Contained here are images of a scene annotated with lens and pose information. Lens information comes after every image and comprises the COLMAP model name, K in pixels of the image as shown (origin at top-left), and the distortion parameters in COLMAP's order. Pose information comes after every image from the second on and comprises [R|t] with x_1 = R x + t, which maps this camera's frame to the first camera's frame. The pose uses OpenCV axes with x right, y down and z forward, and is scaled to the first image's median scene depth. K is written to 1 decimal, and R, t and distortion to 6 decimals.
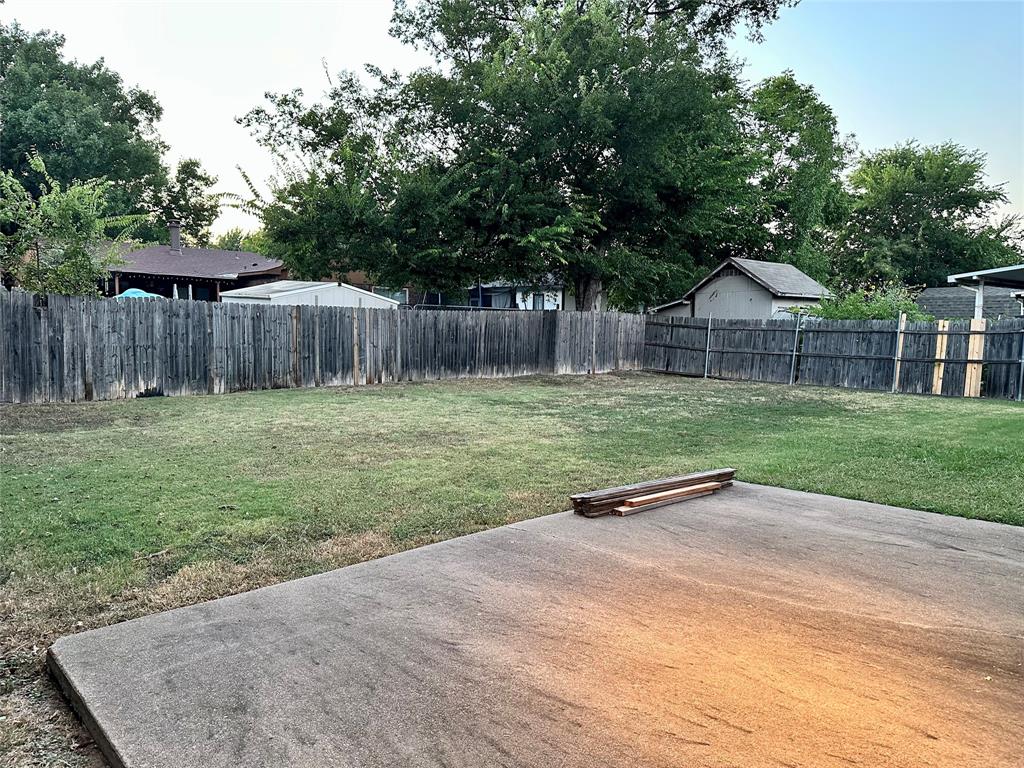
lens RADIAL K [[751.1, 0, 512.0], [0, 751.1, 384.0], [0, 0, 1]] dist [0.086129, -0.112912]
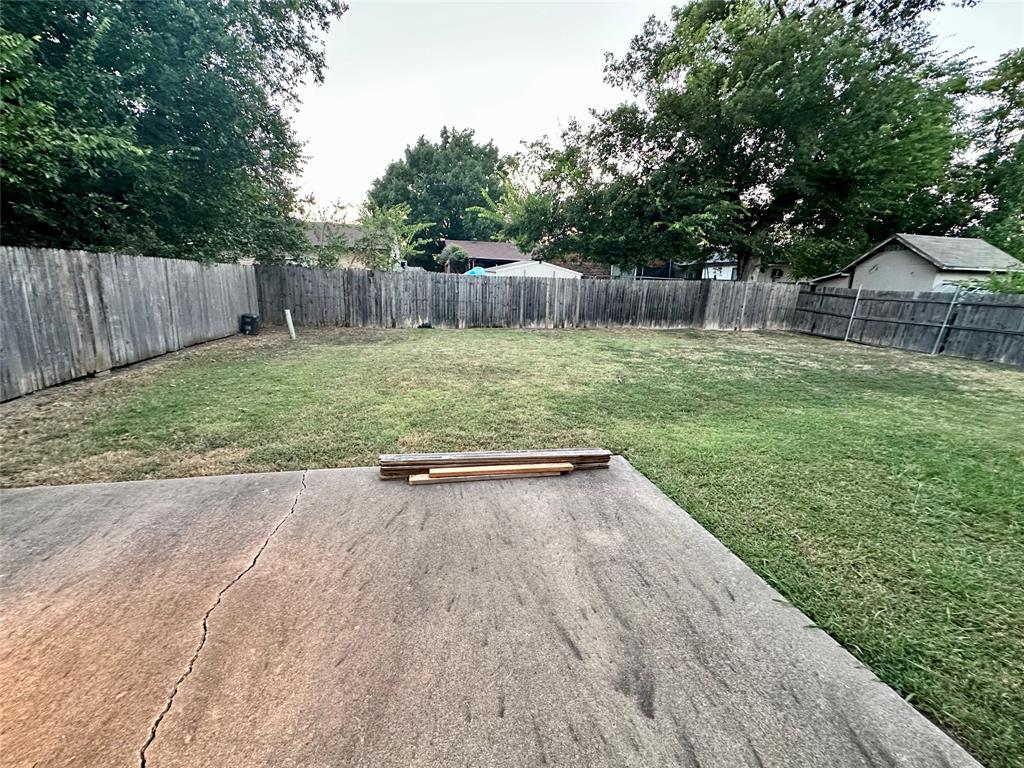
lens RADIAL K [[415.5, 0, 512.0], [0, 415.5, 384.0], [0, 0, 1]] dist [-0.006802, 0.000599]
pose [[0.845553, 0.136568, -0.516129, 0.176033], [-0.057958, 0.984497, 0.165548, -0.020903], [0.530736, -0.110066, 0.840360, 0.197453]]
